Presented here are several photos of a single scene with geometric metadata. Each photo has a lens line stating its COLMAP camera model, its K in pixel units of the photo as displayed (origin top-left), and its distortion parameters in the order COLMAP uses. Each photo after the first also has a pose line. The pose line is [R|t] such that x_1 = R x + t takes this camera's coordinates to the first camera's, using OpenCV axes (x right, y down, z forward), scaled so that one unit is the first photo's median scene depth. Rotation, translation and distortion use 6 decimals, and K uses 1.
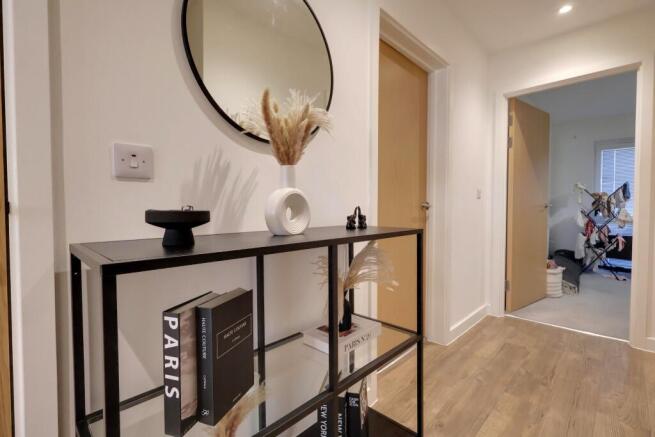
lens RADIAL K [[303.5, 0, 327.5], [0, 303.5, 218.5], [0, 0, 1]] dist [-0.002476, -0.000494]
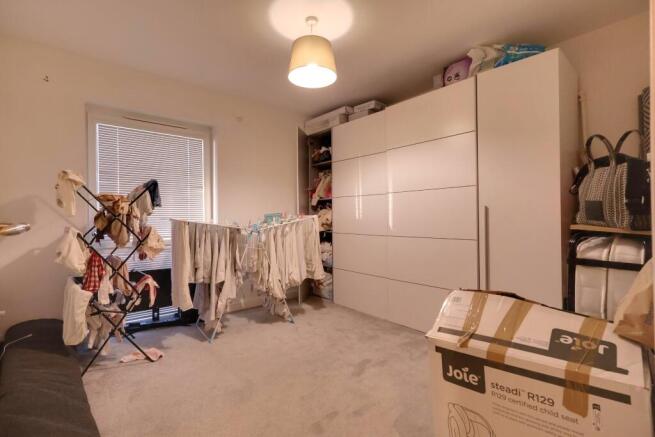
lens RADIAL K [[303.5, 0, 327.5], [0, 303.5, 218.5], [0, 0, 1]] dist [-0.002476, -0.000494]
pose [[0.099132, -0.000996, 0.995074, 0.443873], [0.042084, 0.999109, -0.003193, -0.031031], [-0.994184, 0.042193, 0.099086, 0.602619]]
